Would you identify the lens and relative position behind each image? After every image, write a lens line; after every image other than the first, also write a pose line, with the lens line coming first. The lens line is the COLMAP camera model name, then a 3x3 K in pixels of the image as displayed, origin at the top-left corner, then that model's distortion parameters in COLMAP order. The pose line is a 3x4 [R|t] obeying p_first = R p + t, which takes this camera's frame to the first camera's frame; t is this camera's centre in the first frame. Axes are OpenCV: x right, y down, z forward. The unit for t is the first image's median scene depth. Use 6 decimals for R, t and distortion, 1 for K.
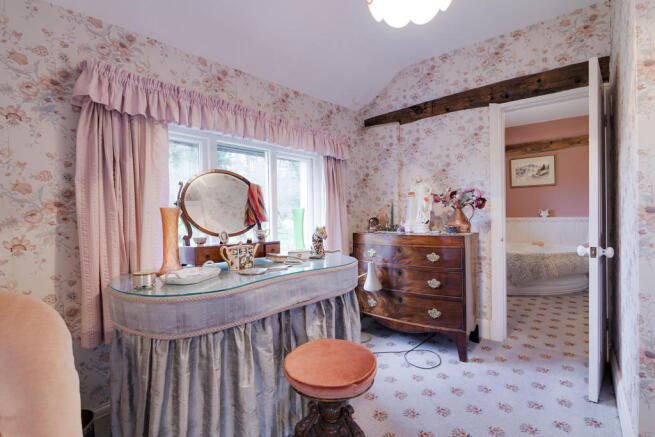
lens RADIAL K [[310.9, 0, 330.4], [0, 310.9, 222.8], [0, 0, 1]] dist [-0.004973, -0.000550]
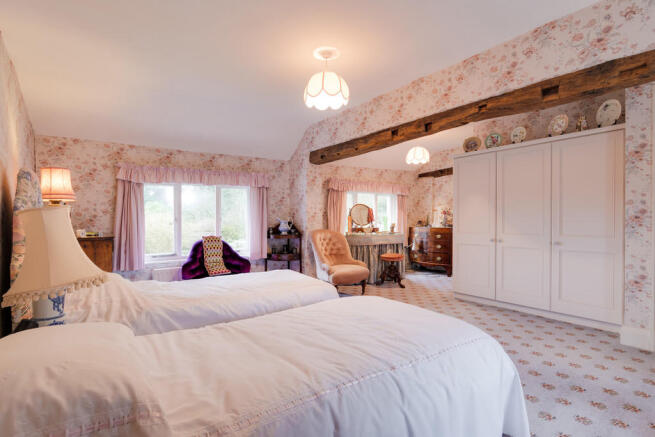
lens RADIAL K [[310.9, 0, 330.4], [0, 310.9, 222.8], [0, 0, 1]] dist [-0.004973, -0.000550]
pose [[0.959555, 0.020180, -0.280797, 0.223382], [-0.022948, 0.999715, -0.006572, 0.042952], [0.280584, 0.012750, 0.959745, -1.960796]]
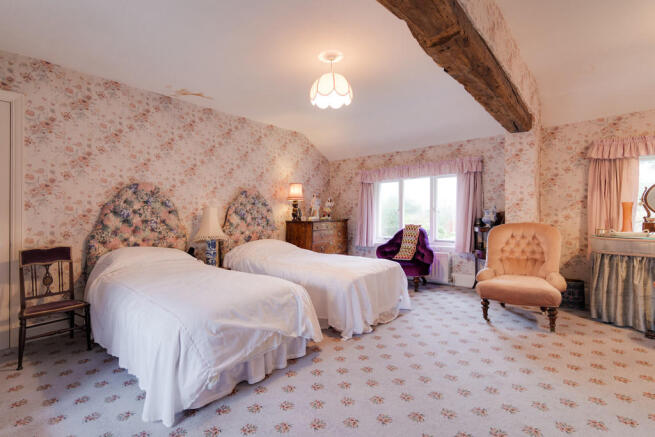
lens RADIAL K [[322.0, 0, 326.7], [0, 322.0, 209.6], [0, 0, 1]] dist [0.024446, -0.000017]
pose [[-0.023888, 0.019610, -0.999522, 1.293003], [-0.010264, 0.999750, 0.019860, -0.016978], [0.999662, 0.010734, -0.023681, -0.713314]]
